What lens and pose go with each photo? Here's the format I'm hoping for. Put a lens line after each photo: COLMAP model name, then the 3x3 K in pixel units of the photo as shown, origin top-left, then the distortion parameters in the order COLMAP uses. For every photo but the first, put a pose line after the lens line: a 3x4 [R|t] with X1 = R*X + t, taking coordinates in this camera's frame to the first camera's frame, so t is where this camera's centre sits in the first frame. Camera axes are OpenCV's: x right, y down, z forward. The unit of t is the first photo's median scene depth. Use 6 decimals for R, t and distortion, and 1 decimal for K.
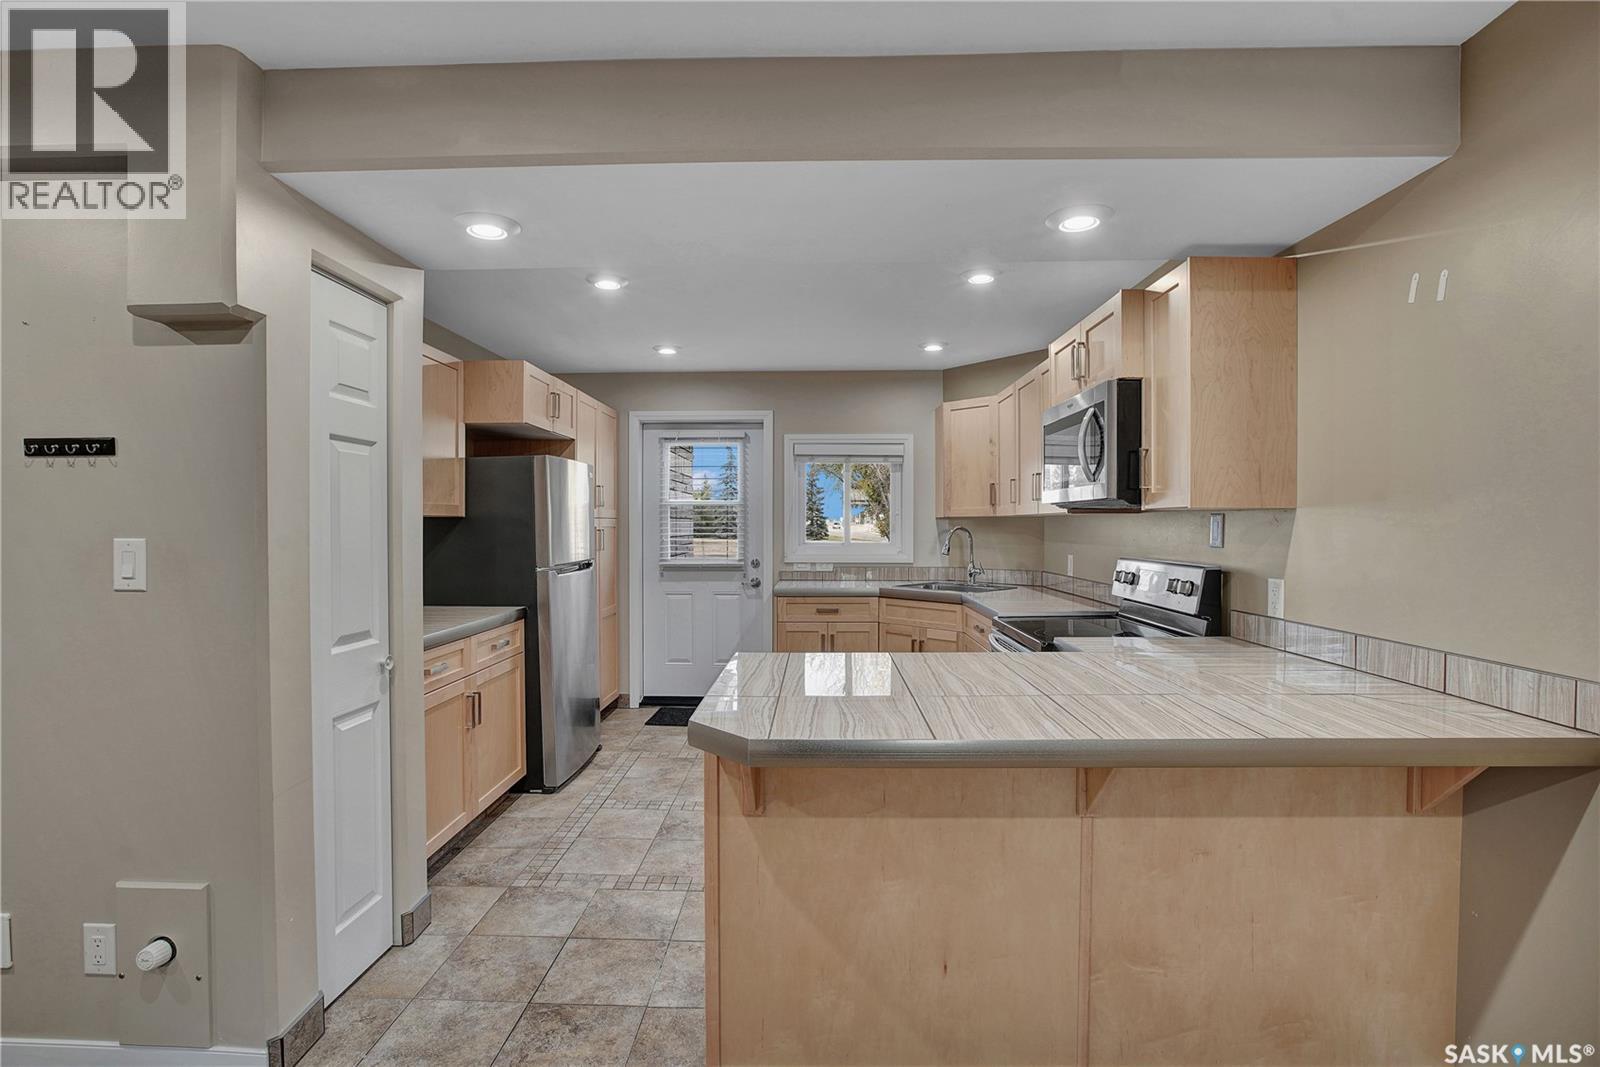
lens RADIAL K [[771.5, 0, 801.3], [0, 771.5, 533.2], [0, 0, 1]] dist [-0.008273, 0.001997]
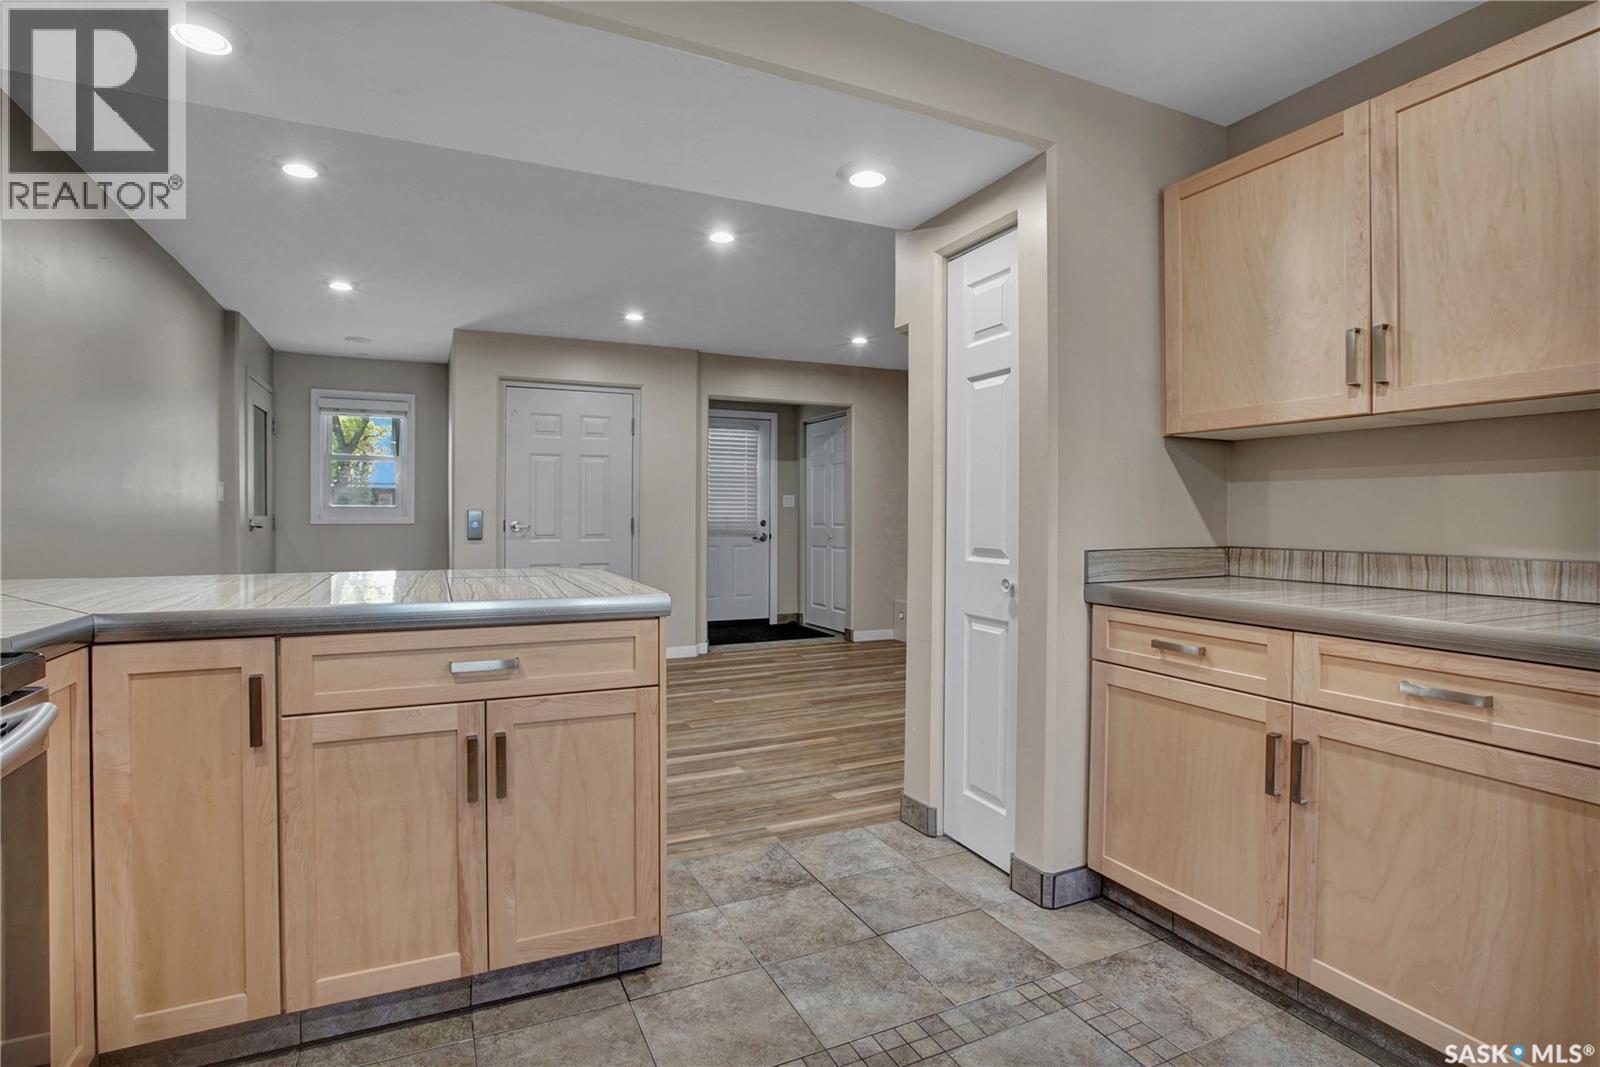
lens RADIAL K [[771.5, 0, 825.8], [0, 771.5, 514.9], [0, 0, 1]] dist [-0.008273, 0.001997]
pose [[-0.875202, -0.002947, -0.483749, 0.157648], [-0.007389, 0.999946, 0.007276, 0.071712], [0.483701, 0.009943, -0.875177, 1.794179]]
